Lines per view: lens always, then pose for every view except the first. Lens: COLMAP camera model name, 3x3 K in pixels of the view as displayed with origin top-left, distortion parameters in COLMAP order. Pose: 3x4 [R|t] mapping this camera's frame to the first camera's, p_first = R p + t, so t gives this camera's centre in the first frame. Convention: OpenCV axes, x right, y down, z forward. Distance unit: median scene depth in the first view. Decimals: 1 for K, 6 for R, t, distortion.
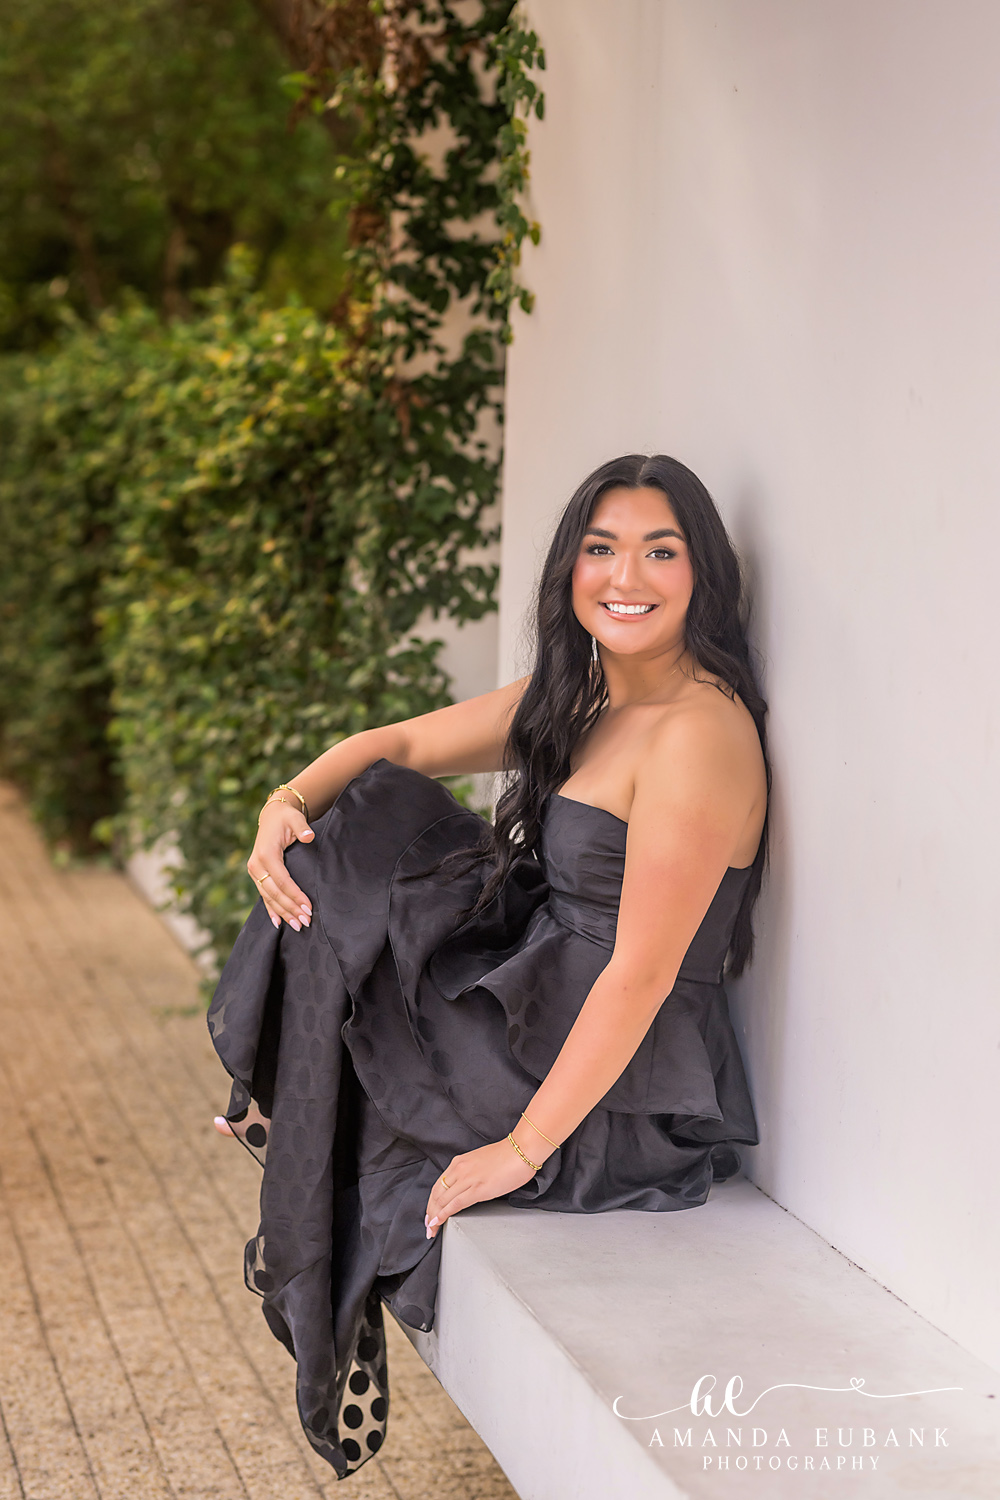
lens RADIAL K [[3584.6, 0, 500.8], [0, 3584.6, 741.2], [0, 0, 1]] dist [-0.033281, 0.000000]
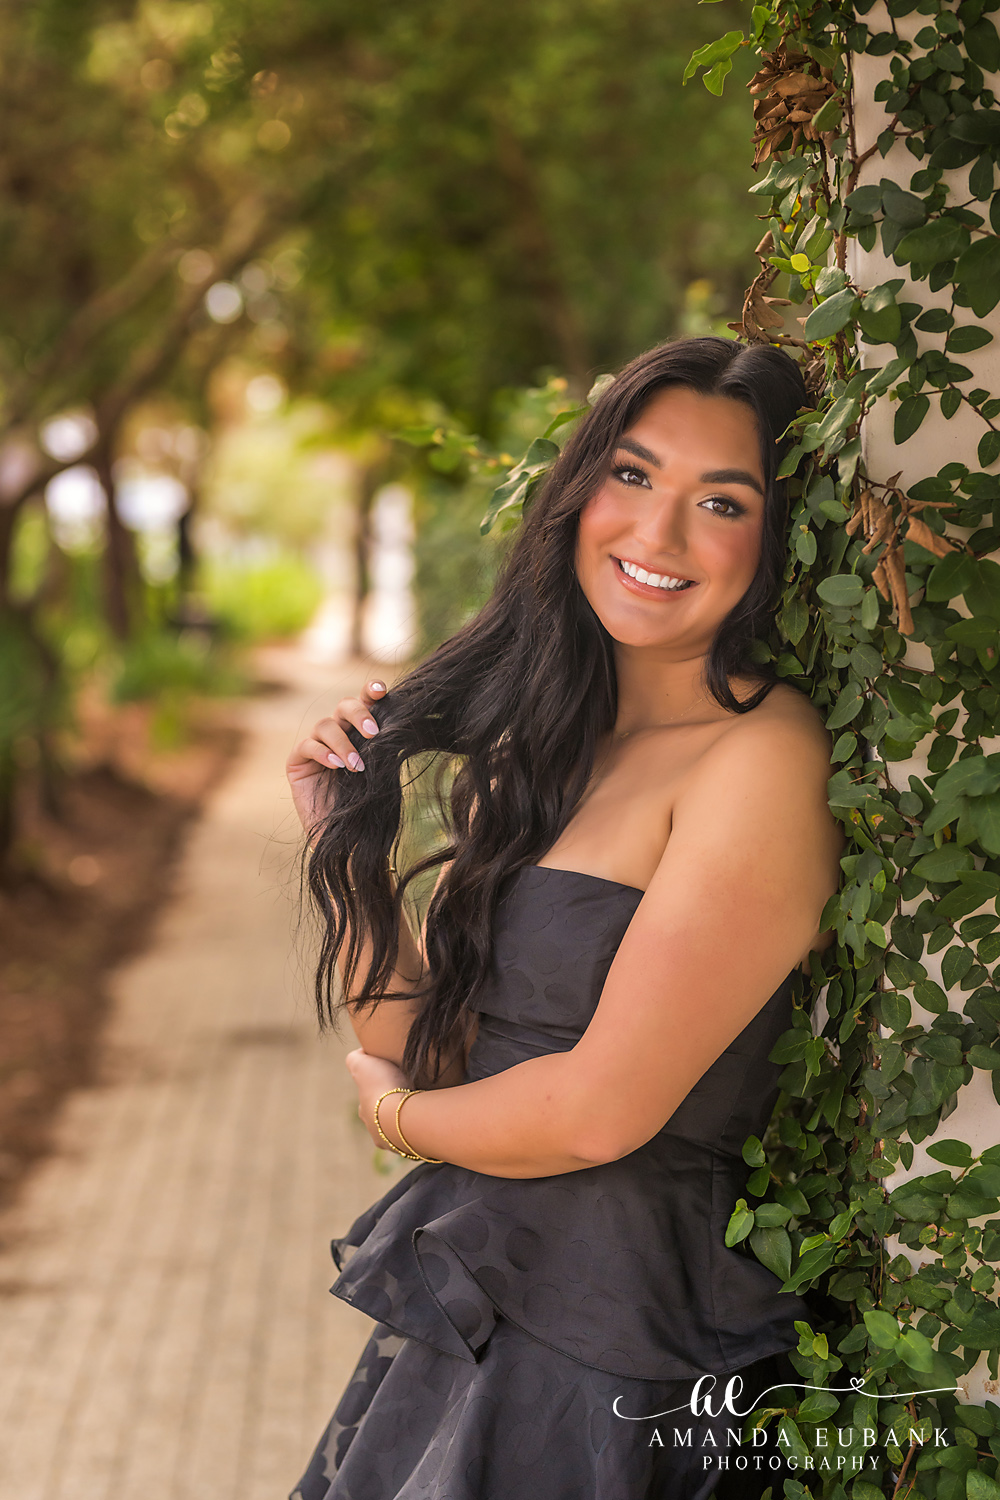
lens RADIAL K [[3584.6, 0, 500.8], [0, 3584.6, 745.5], [0, 0, 1]] dist [-0.033281, 0.000000]
pose [[0.983451, -0.033532, -0.178045, -0.001058], [0.027464, 0.998959, -0.036436, -0.060006], [0.179081, 0.030943, 0.983348, 0.613502]]
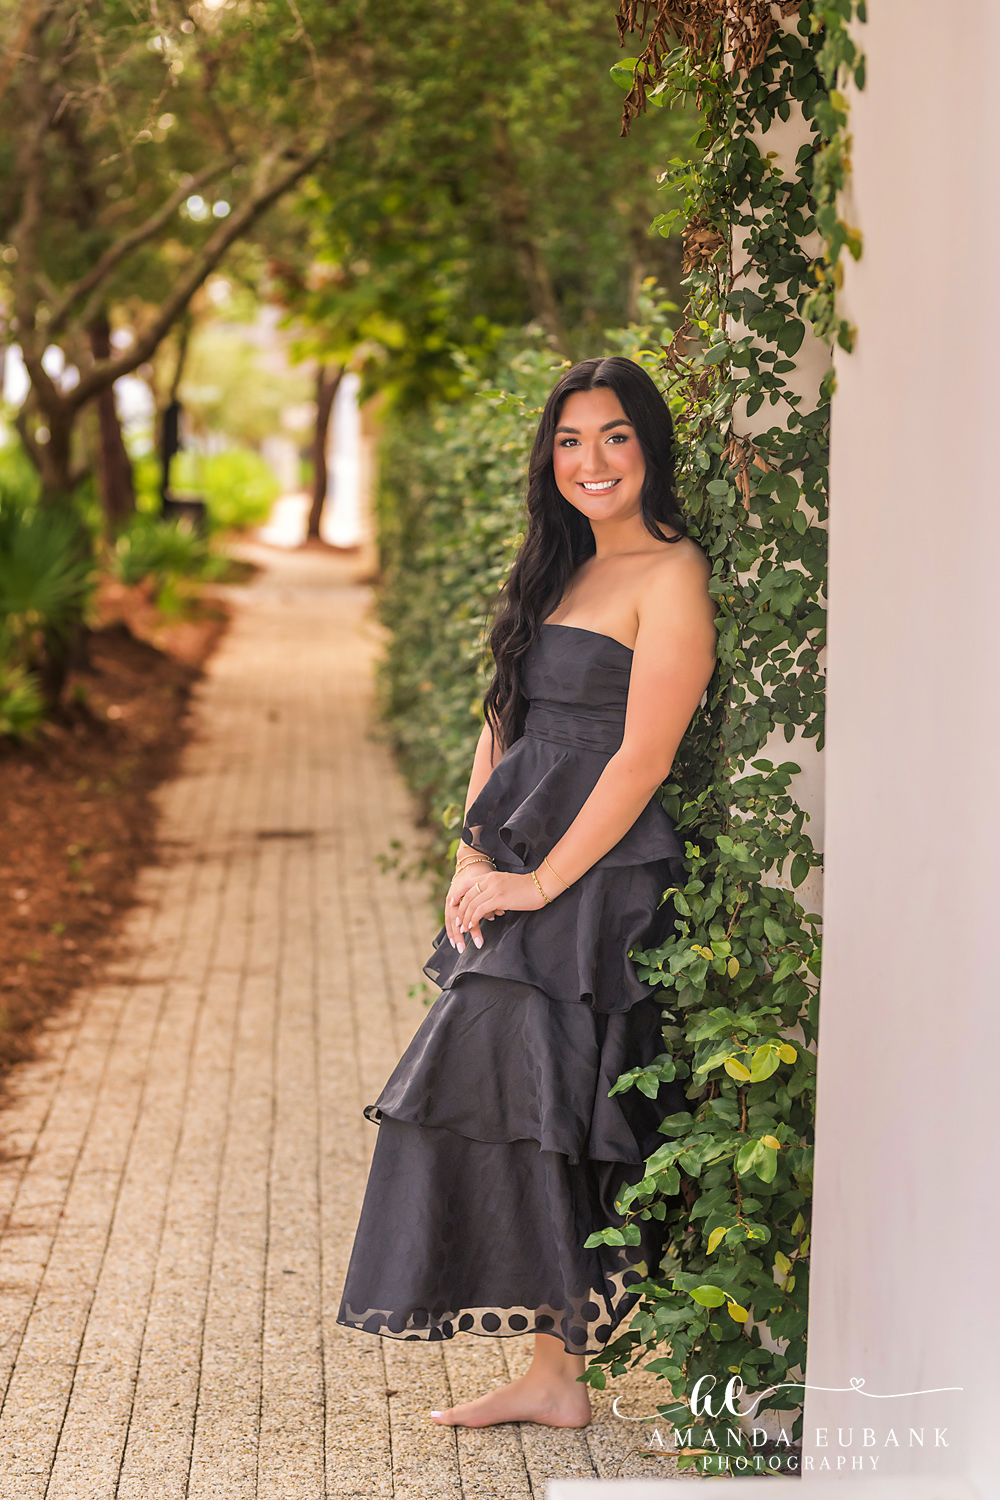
lens RADIAL K [[3584.6, 0, 502.7], [0, 3584.6, 761.9], [0, 0, 1]] dist [-0.033281, 0.000000]
pose [[0.987486, 0.002340, -0.157689, 0.044891], [-0.003086, 0.999985, -0.004485, -0.025408], [0.157676, 0.004915, 0.987479, 0.209833]]
